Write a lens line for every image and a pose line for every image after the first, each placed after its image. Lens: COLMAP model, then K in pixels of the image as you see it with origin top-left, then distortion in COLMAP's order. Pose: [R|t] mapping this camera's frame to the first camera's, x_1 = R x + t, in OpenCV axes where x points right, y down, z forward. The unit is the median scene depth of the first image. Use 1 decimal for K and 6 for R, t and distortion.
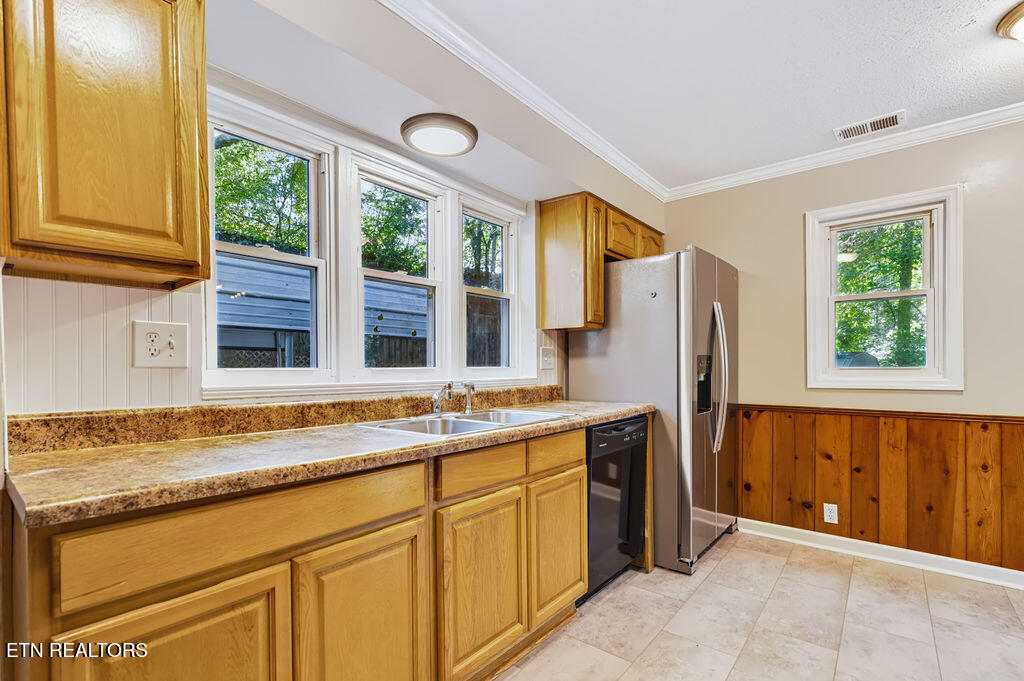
lens RADIAL K [[464.4, 0, 508.5], [0, 464.4, 367.3], [0, 0, 1]] dist [-0.014441, 0.006641]
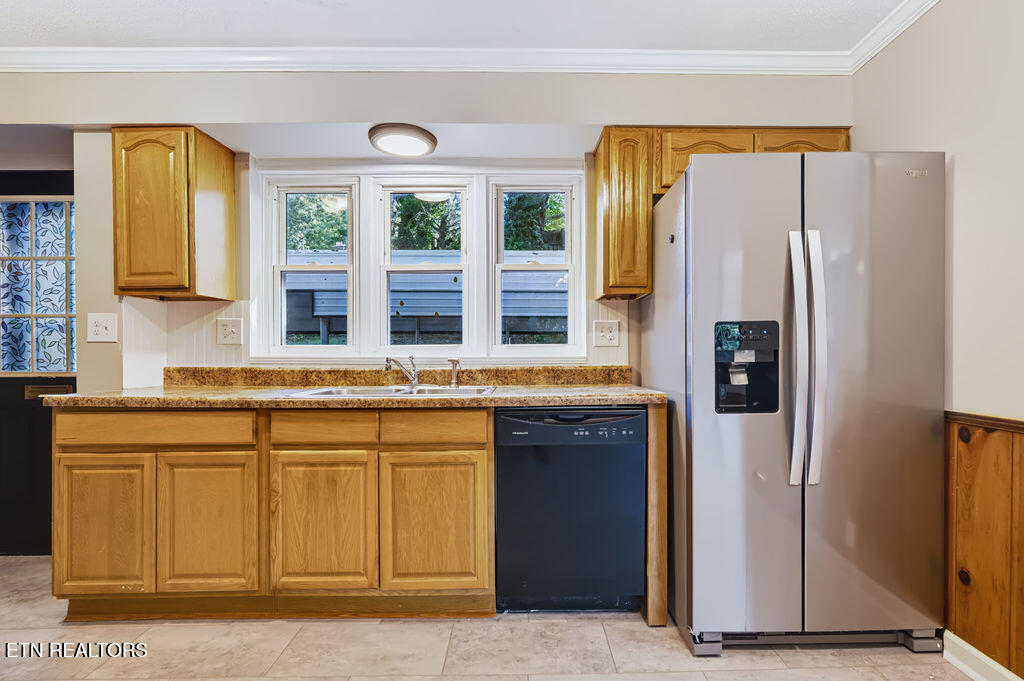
lens RADIAL K [[482.8, 0, 533.2], [0, 482.8, 350.0], [0, 0, 1]] dist [-0.031654, 0.019567]
pose [[0.649978, -0.001079, -0.759952, 0.751878], [0.000470, 0.999999, -0.001017, 0.013403], [0.759953, 0.000304, 0.649978, 0.375455]]
